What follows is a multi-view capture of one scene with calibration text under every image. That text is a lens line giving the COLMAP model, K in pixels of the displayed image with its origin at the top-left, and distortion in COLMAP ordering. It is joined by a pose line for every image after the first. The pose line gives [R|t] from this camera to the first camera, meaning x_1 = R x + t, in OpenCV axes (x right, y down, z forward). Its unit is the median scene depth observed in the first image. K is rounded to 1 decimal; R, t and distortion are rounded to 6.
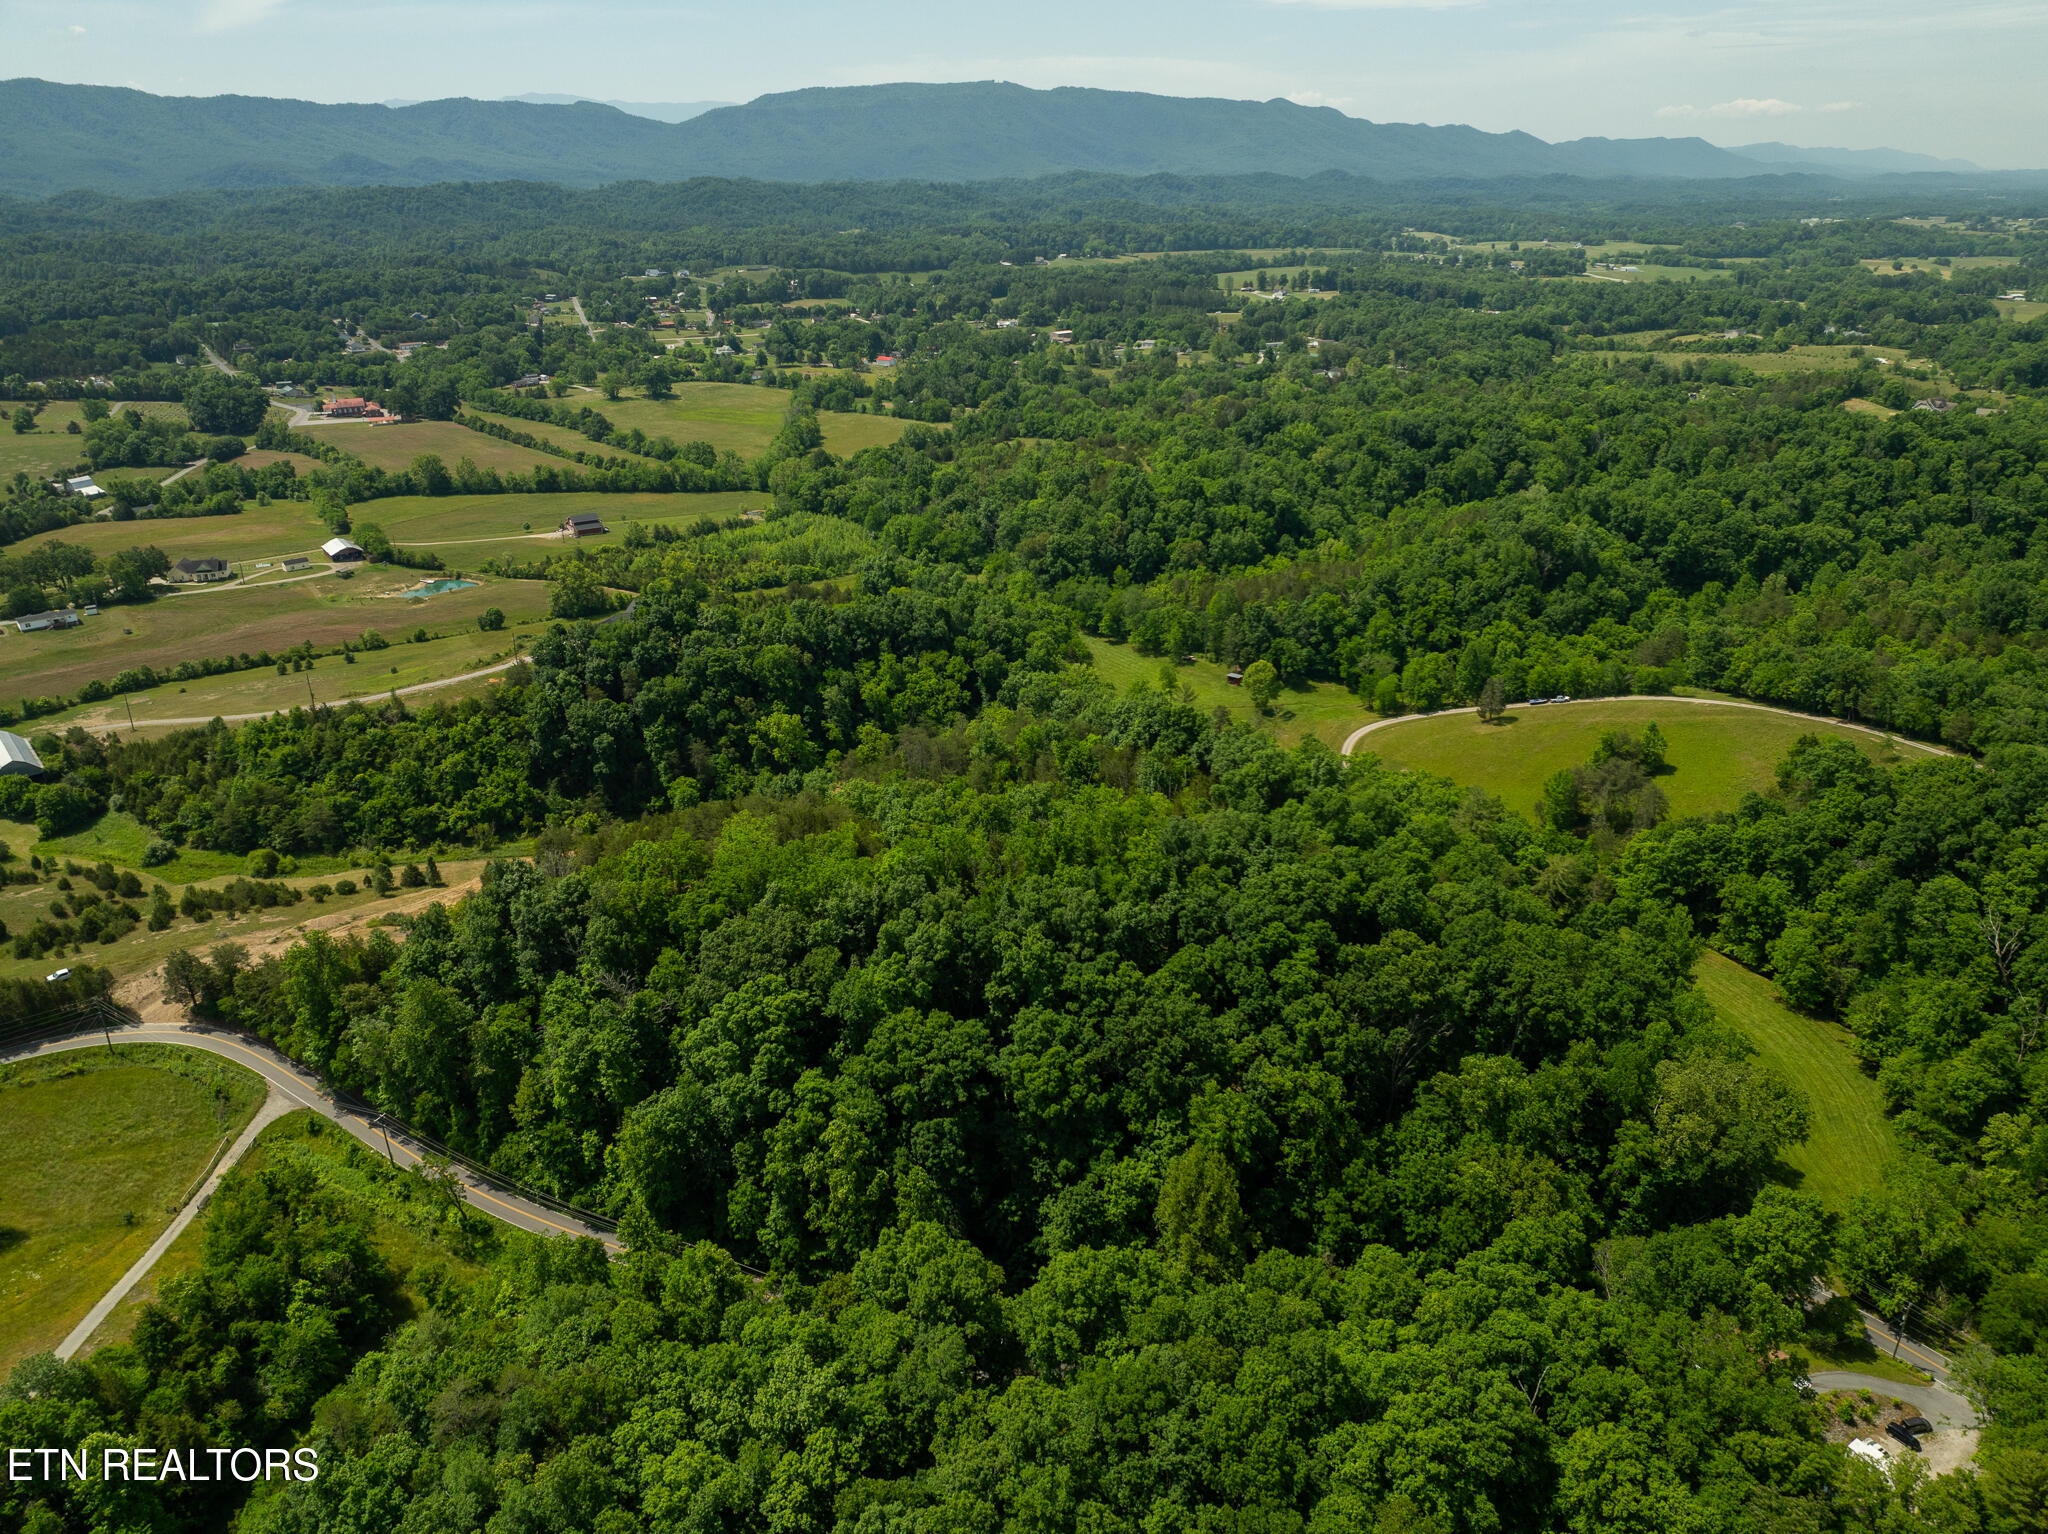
lens RADIAL K [[1443.3, 0, 1024.5], [0, 1443.3, 773.4], [0, 0, 1]] dist [-0.051312, 0.021126]
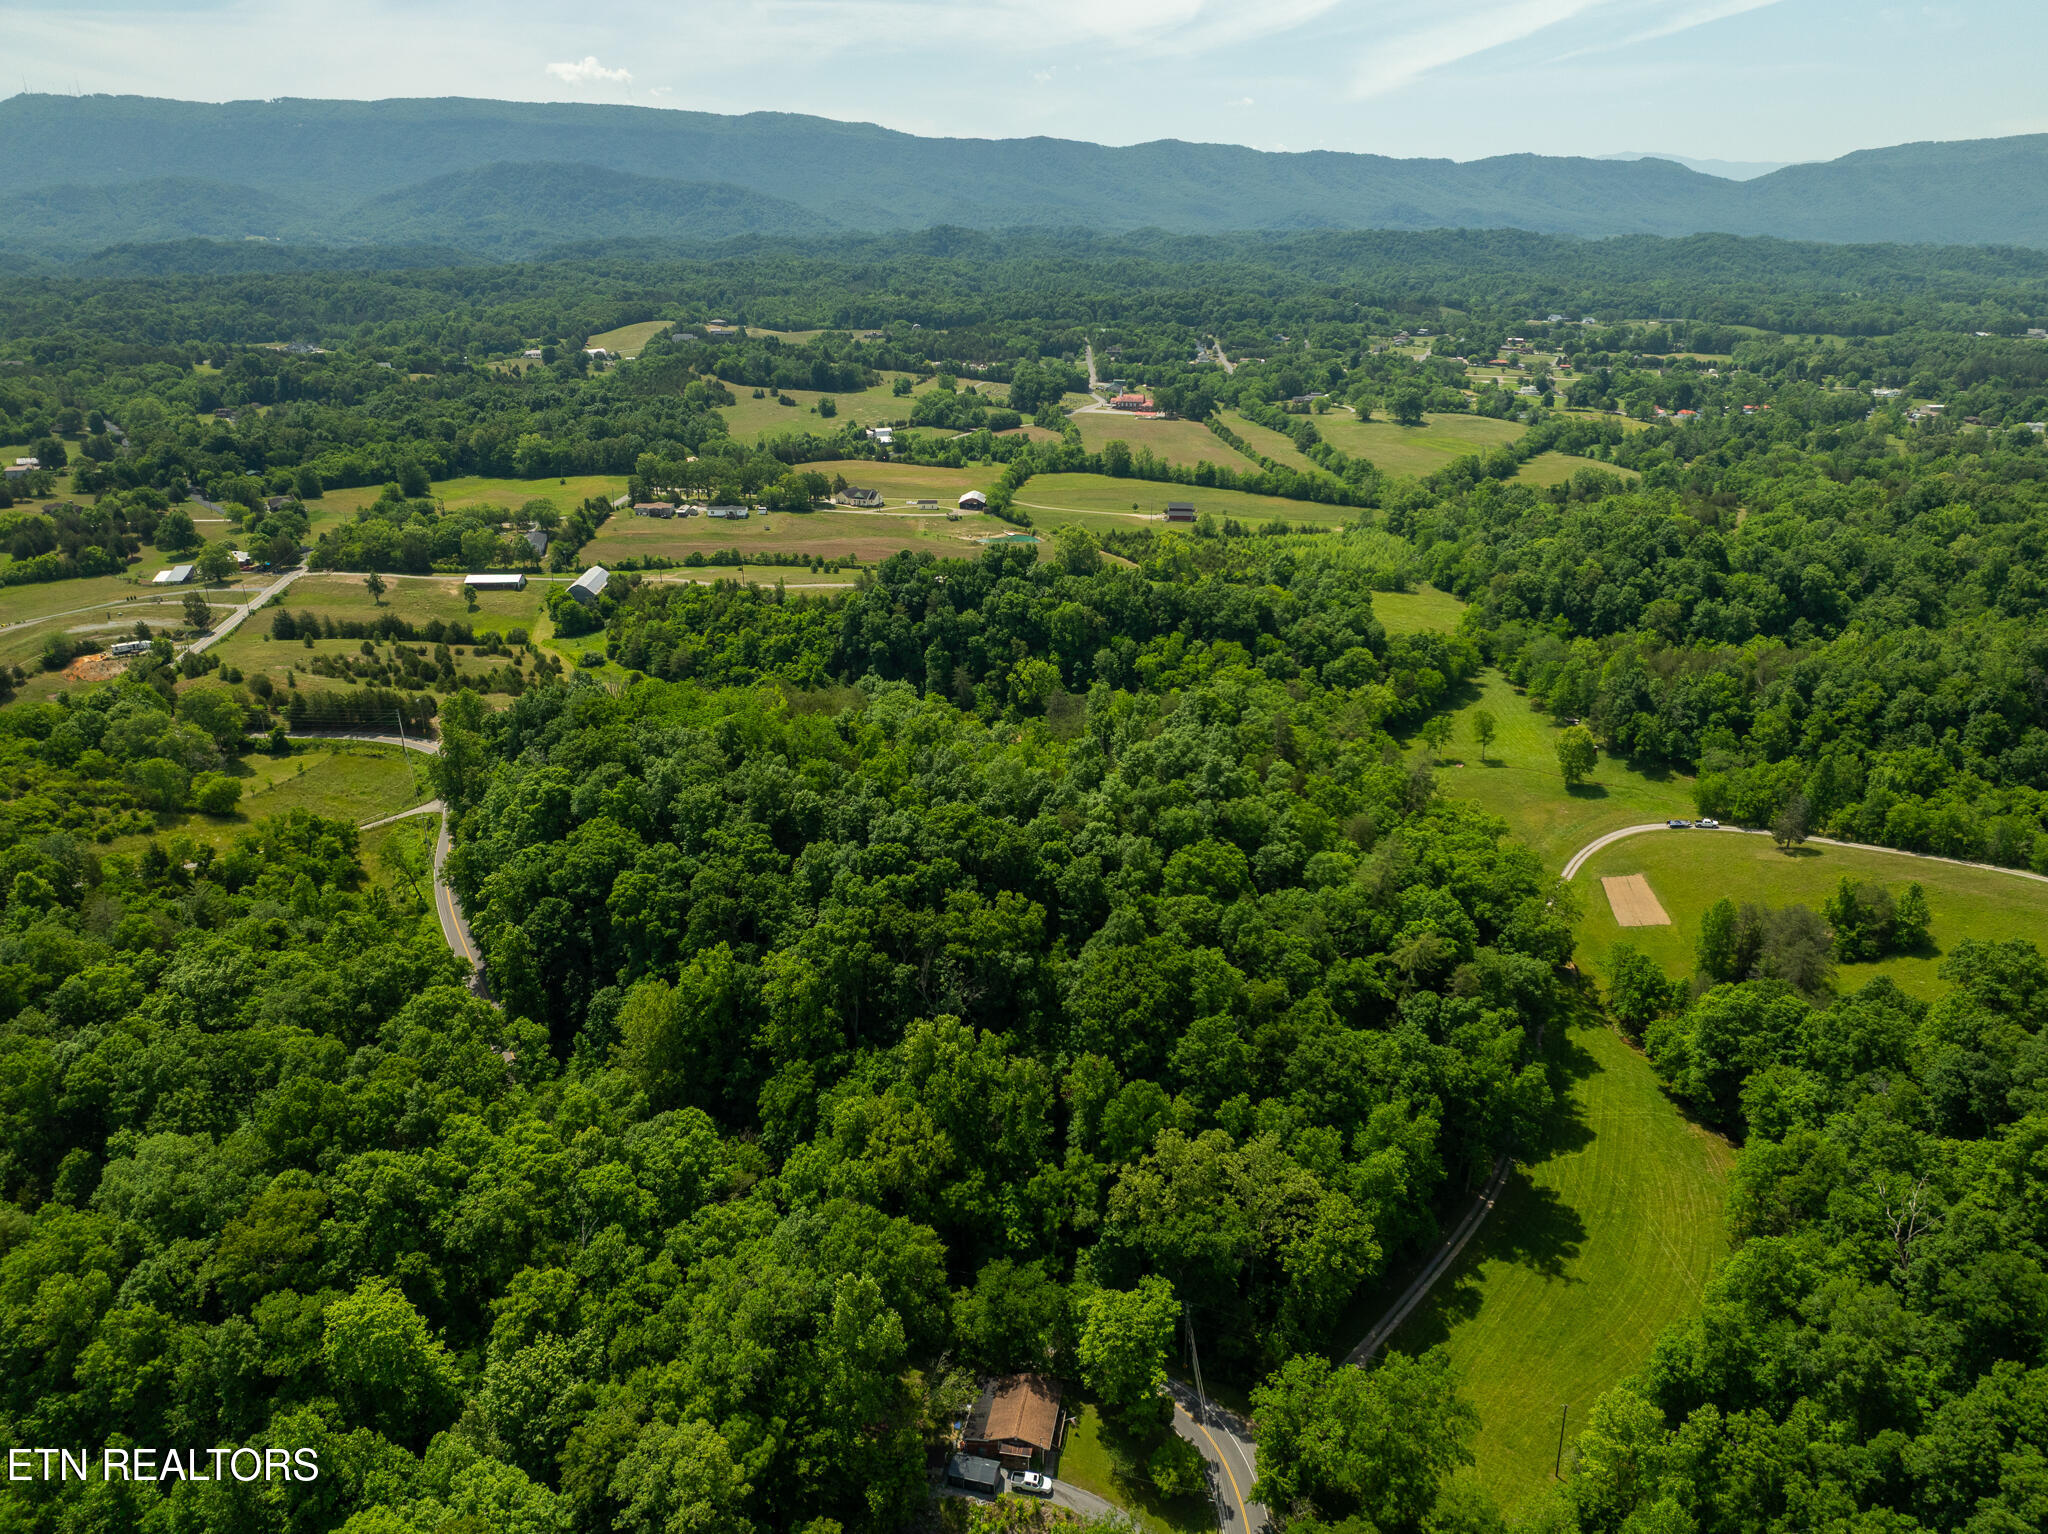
lens RADIAL K [[1443.3, 0, 1027.0], [0, 1443.3, 756.7], [0, 0, 1]] dist [-0.051312, 0.021126]
pose [[0.774499, 0.225183, -0.591138, 0.234965], [-0.251906, 0.966993, 0.038314, -0.005015], [0.580254, 0.119237, 0.805660, 0.060719]]
